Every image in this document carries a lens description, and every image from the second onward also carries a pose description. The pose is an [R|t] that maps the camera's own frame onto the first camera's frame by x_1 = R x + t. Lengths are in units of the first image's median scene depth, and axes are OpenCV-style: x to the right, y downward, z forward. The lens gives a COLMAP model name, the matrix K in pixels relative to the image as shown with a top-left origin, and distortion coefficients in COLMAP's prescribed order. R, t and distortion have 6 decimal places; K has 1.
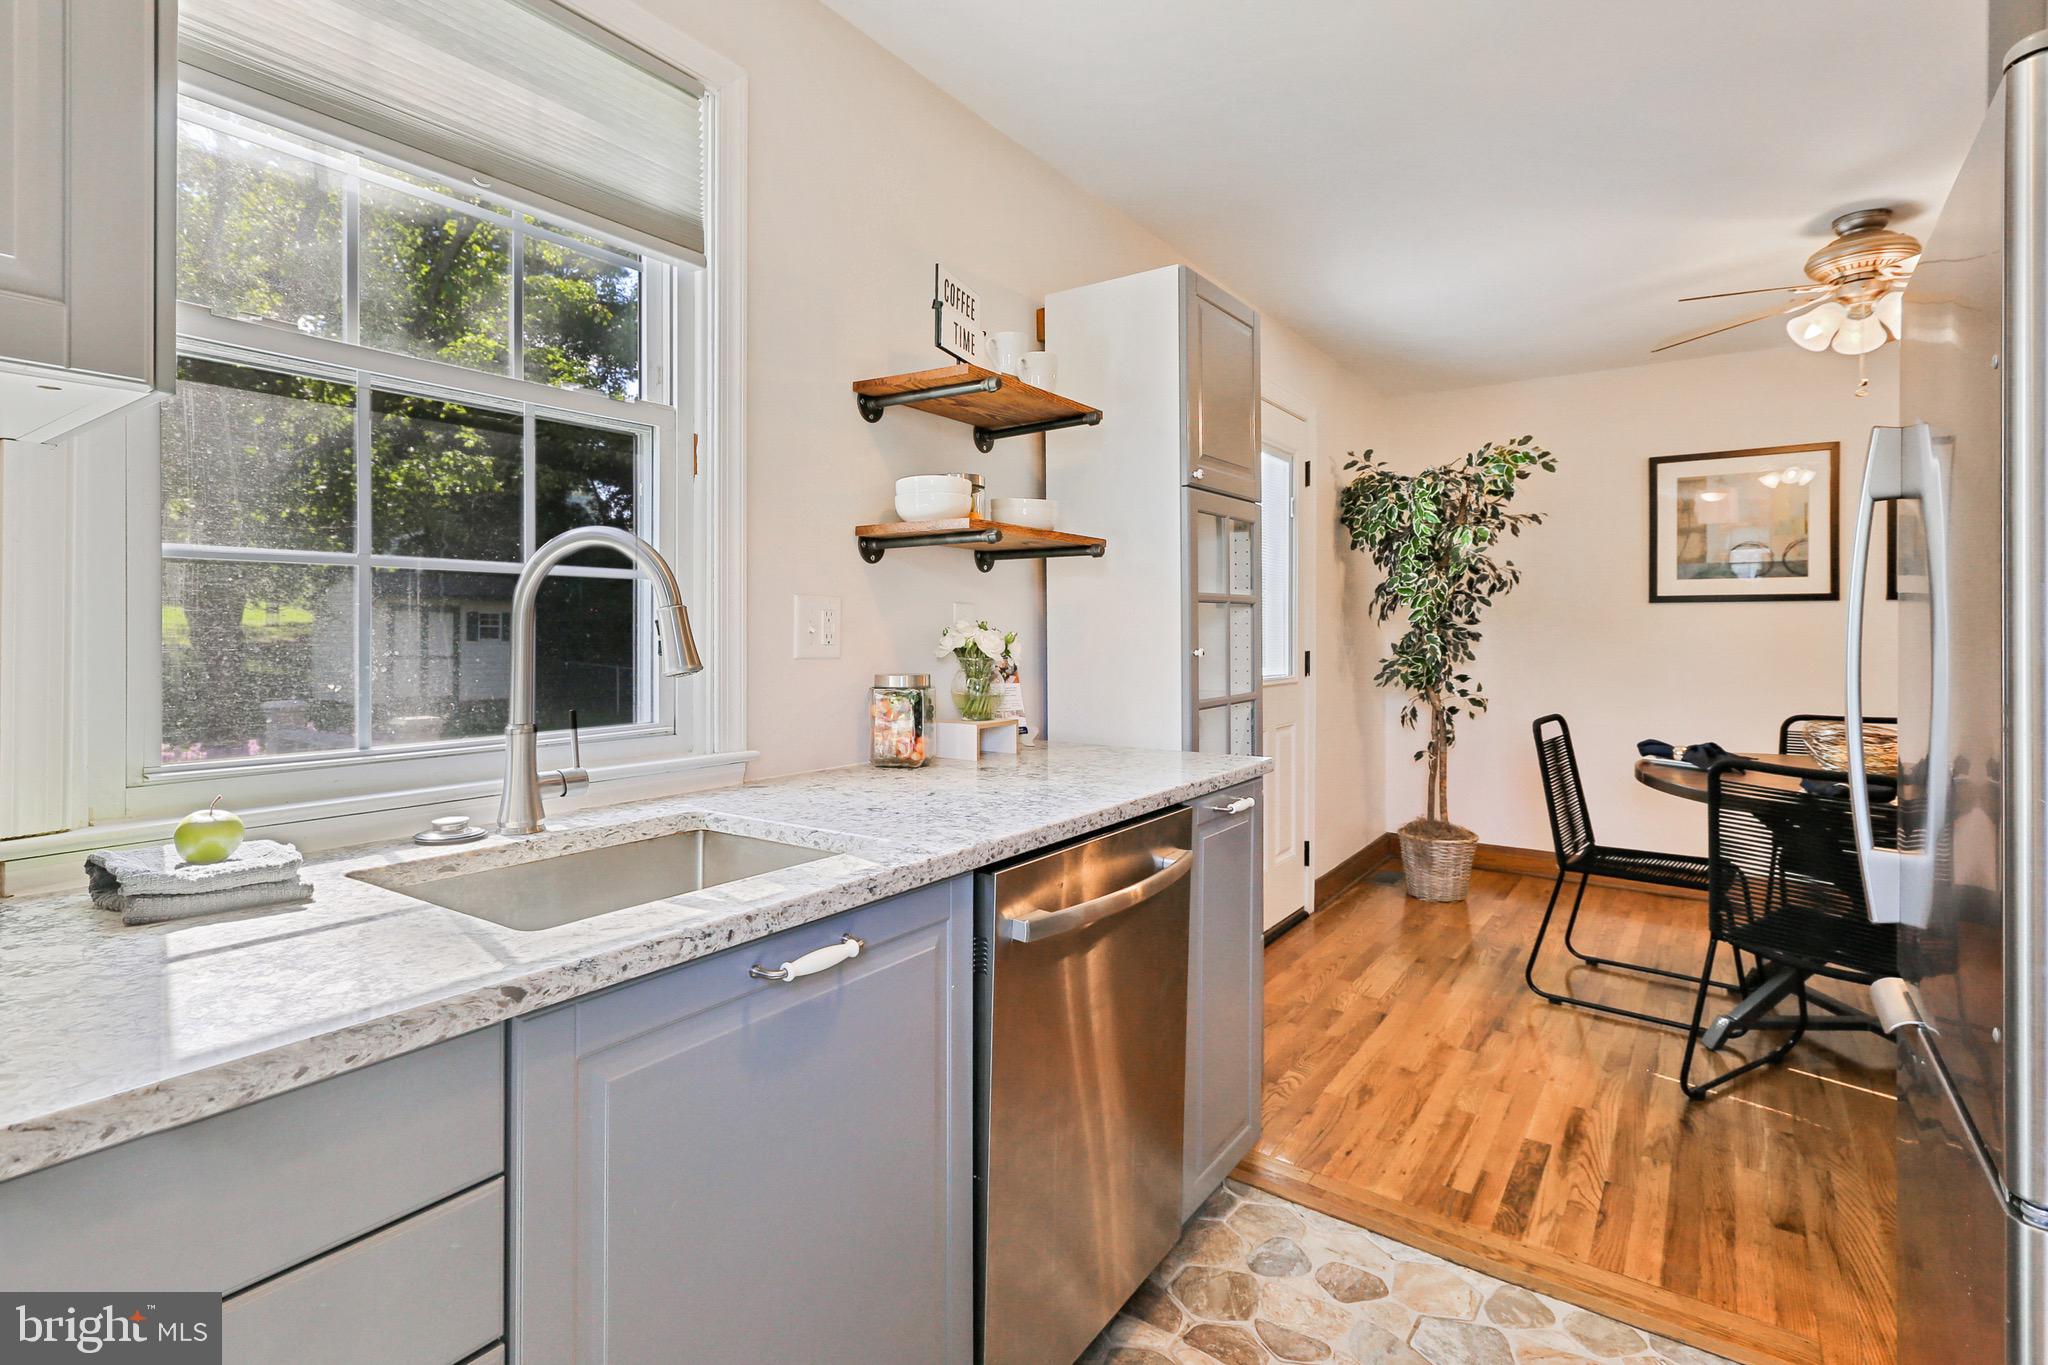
lens RADIAL K [[1058.7, 0, 1019.2], [0, 1058.7, 624.8], [0, 0, 1]] dist [0.004532, 0.001070]
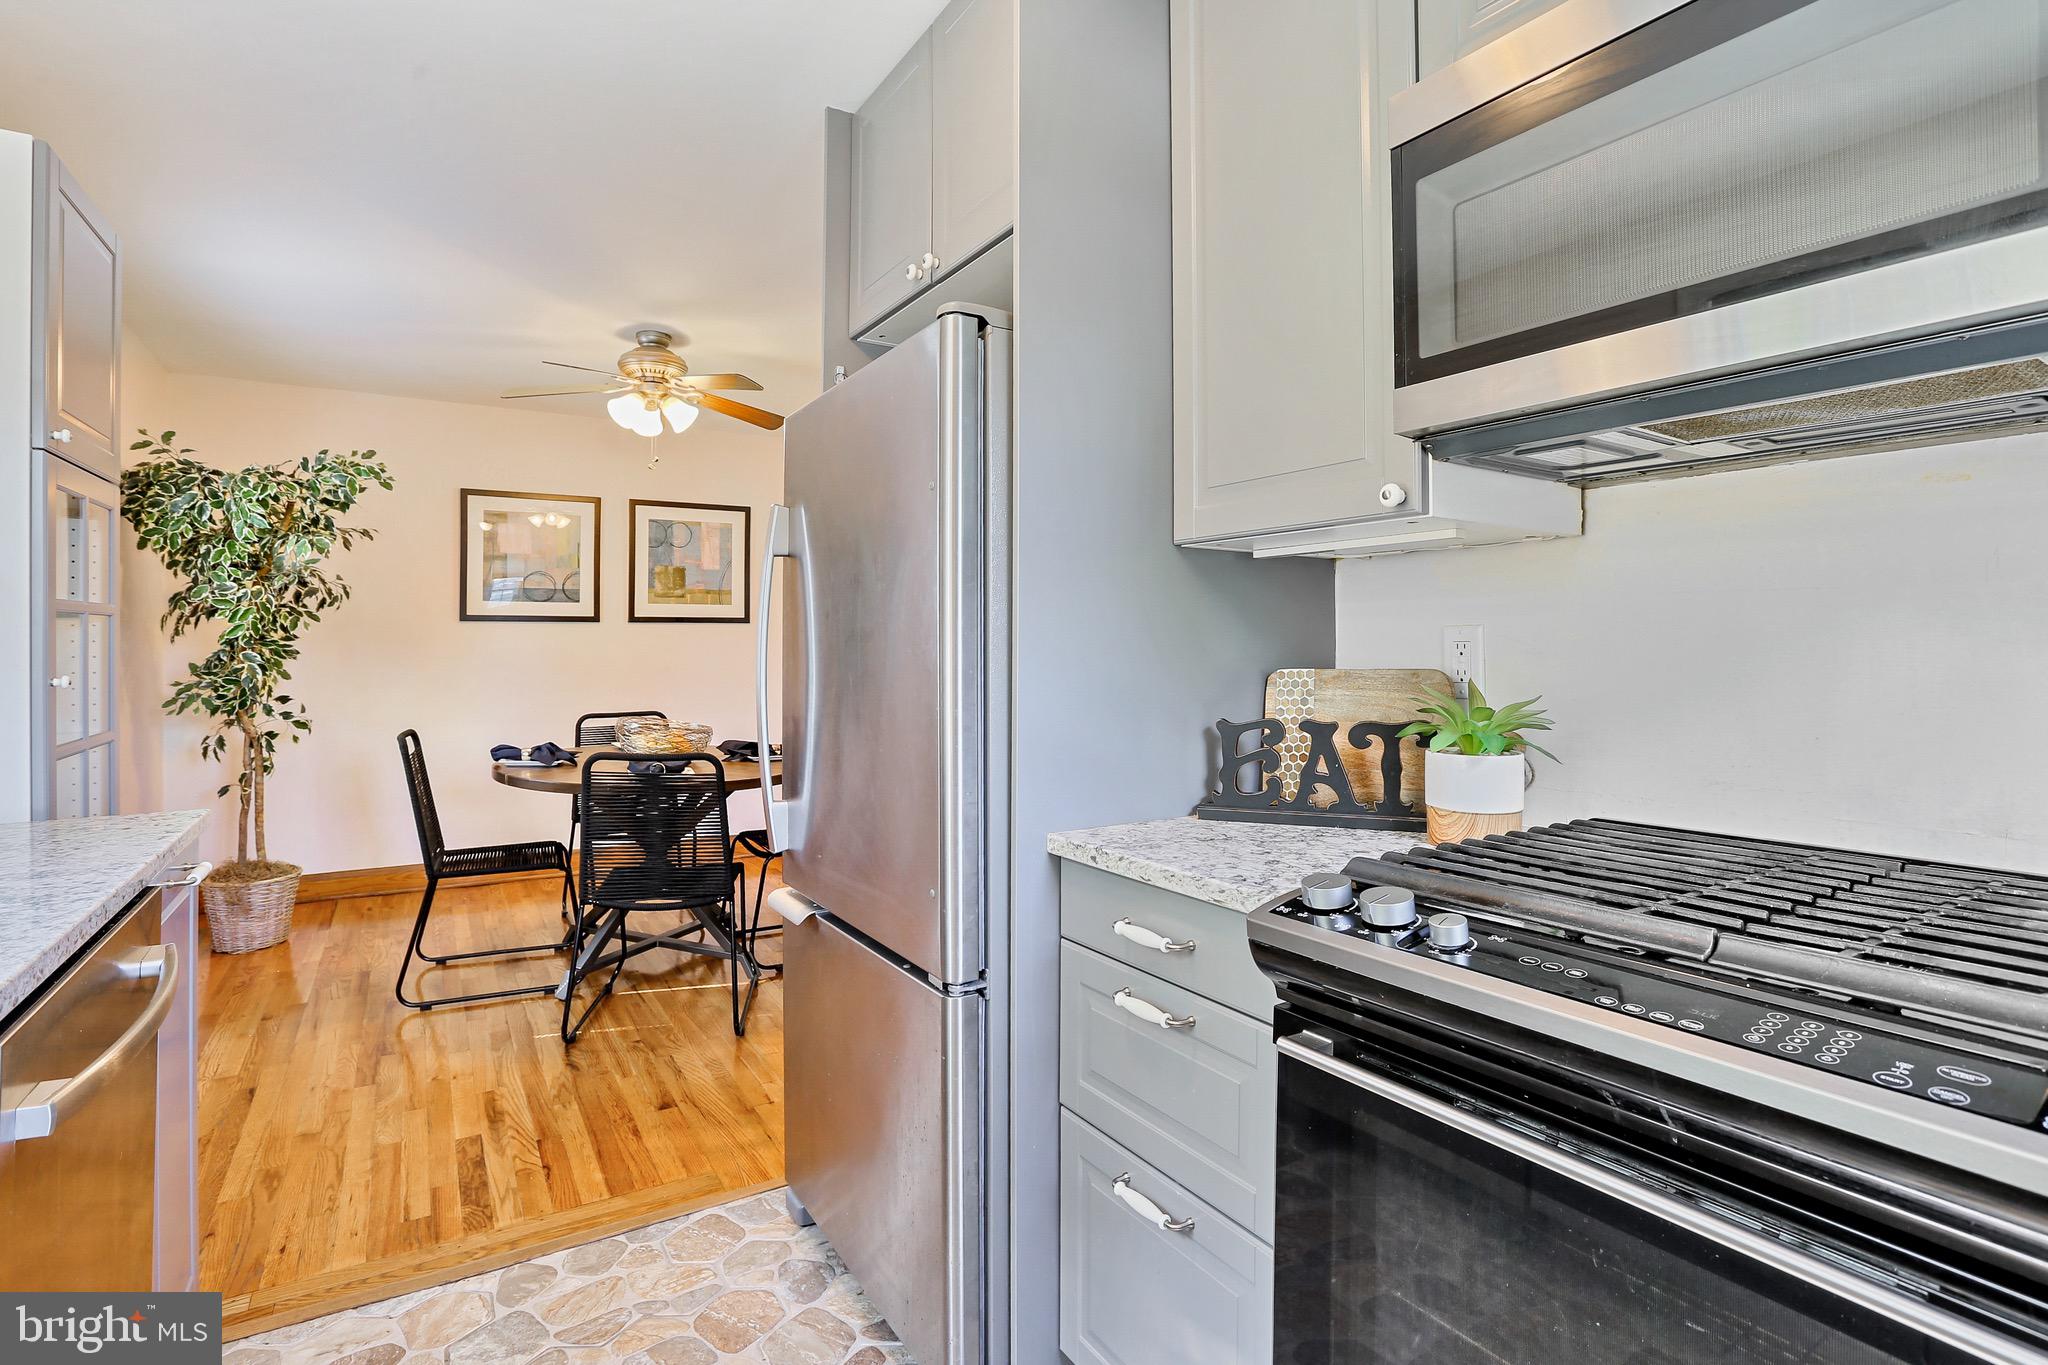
lens RADIAL K [[966.9, 0, 1059.2], [0, 966.9, 641.8], [0, 0, 1]] dist [-0.000715, 0.001158]
pose [[0.367195, 0.000891, 0.930144, -0.138761], [-0.003245, 0.999995, 0.000324, -0.002509], [-0.930138, -0.003137, 0.367196, 0.082359]]
